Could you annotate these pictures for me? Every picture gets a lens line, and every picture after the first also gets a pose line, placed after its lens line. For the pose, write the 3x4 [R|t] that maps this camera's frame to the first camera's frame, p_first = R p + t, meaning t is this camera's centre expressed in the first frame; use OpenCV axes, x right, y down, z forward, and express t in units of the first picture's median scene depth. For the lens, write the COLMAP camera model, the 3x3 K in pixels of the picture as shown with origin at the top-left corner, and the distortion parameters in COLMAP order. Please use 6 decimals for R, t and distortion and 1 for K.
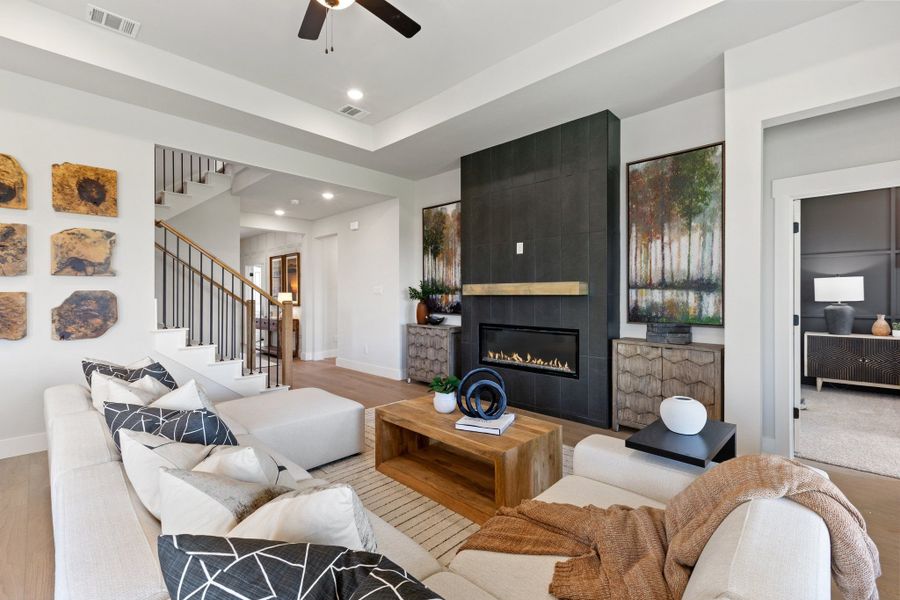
lens RADIAL K [[400.1, 0, 449.5], [0, 400.1, 296.0], [0, 0, 1]] dist [-0.000891, -0.001793]
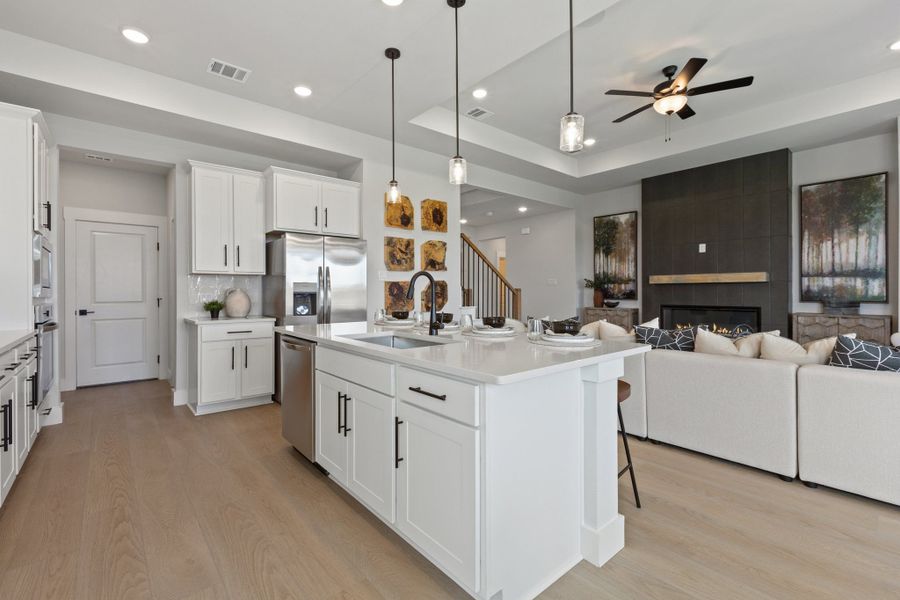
lens RADIAL K [[400.1, 0, 446.6], [0, 400.1, 293.4], [0, 0, 1]] dist [-0.000891, -0.001793]
pose [[0.994838, -0.004080, -0.101392, -0.641396], [0.004289, 0.999989, 0.001844, 0.031056], [0.101383, -0.002269, 0.994845, -0.498996]]
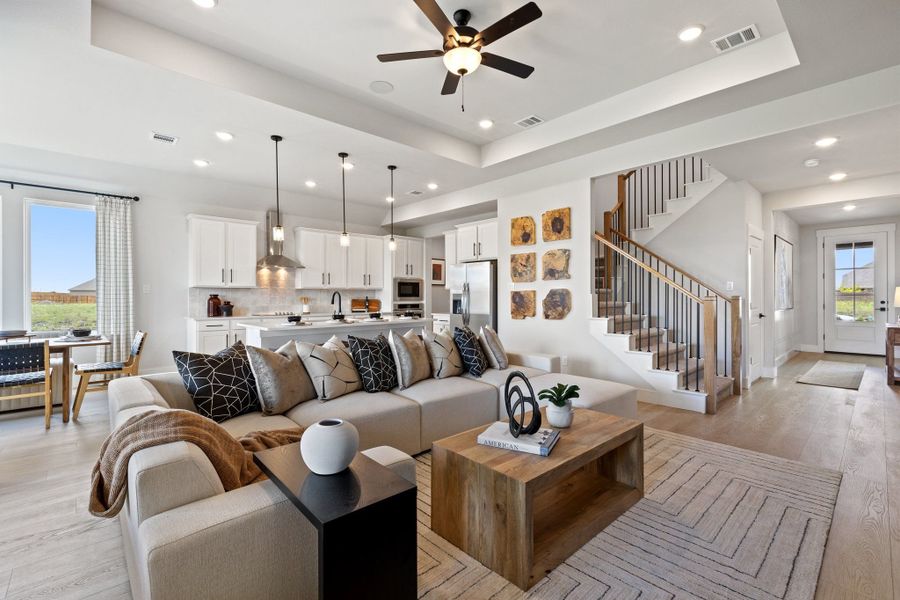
lens RADIAL K [[400.1, 0, 443.2], [0, 400.1, 296.6], [0, 0, 1]] dist [-0.000891, -0.001793]
pose [[-0.073413, 0.001621, -0.997300, 0.628495], [0.003111, 0.999994, 0.001396, 0.011682], [0.997297, -0.003000, -0.073417, 0.609443]]
